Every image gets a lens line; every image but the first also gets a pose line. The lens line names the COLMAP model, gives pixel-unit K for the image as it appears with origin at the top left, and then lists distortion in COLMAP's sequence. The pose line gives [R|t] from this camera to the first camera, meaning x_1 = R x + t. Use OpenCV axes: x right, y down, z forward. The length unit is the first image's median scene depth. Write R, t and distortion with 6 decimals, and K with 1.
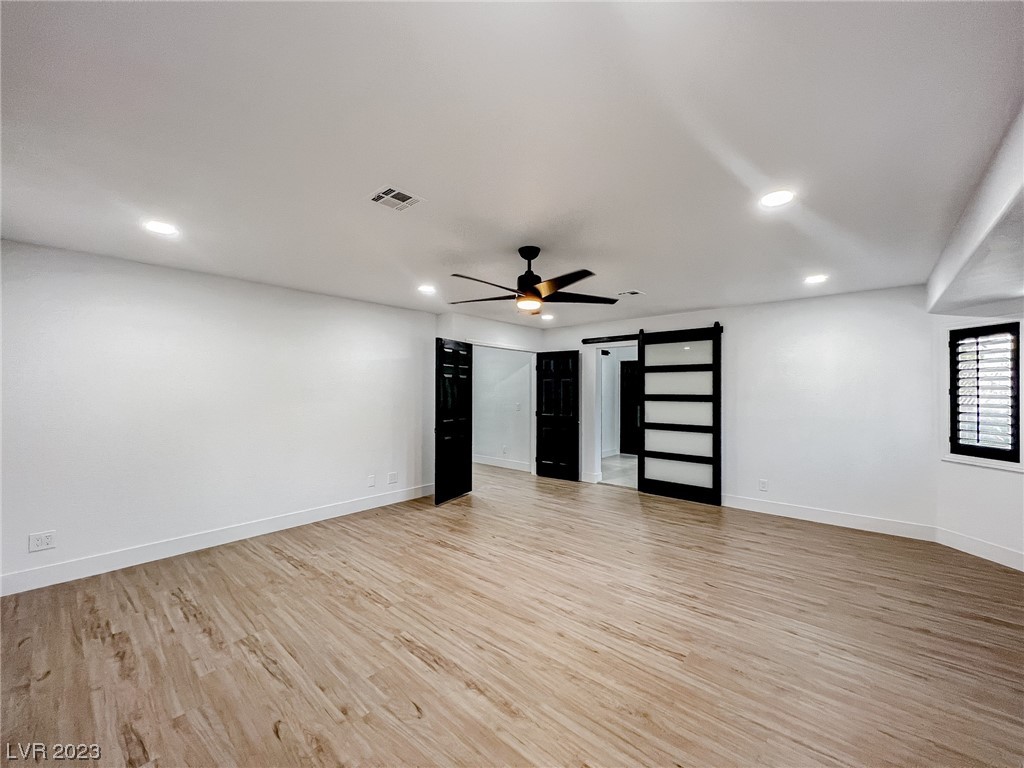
lens RADIAL K [[406.4, 0, 513.1], [0, 406.4, 387.0], [0, 0, 1]] dist [-0.001937, 0.000283]
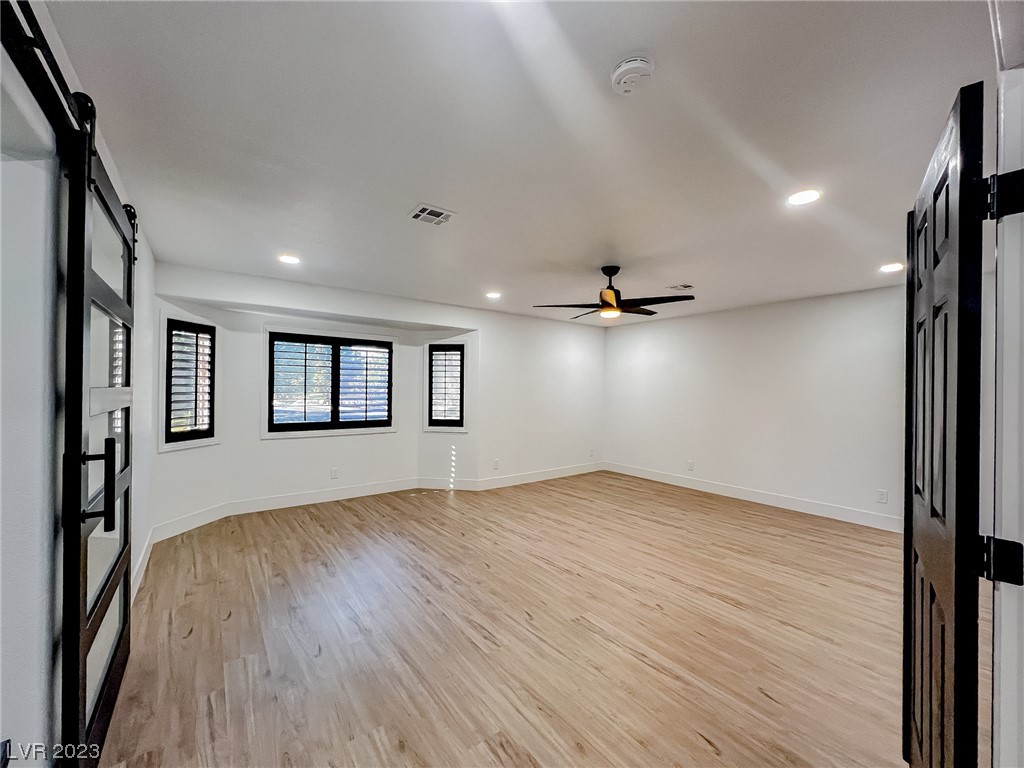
lens RADIAL K [[406.4, 0, 513.1], [0, 406.4, 387.0], [0, 0, 1]] dist [-0.001937, 0.000283]
pose [[-0.978975, -0.011321, 0.203668, 0.071860], [-0.013554, 0.999862, -0.009571, 0.029623], [-0.203532, -0.012130, -0.978993, 2.247158]]
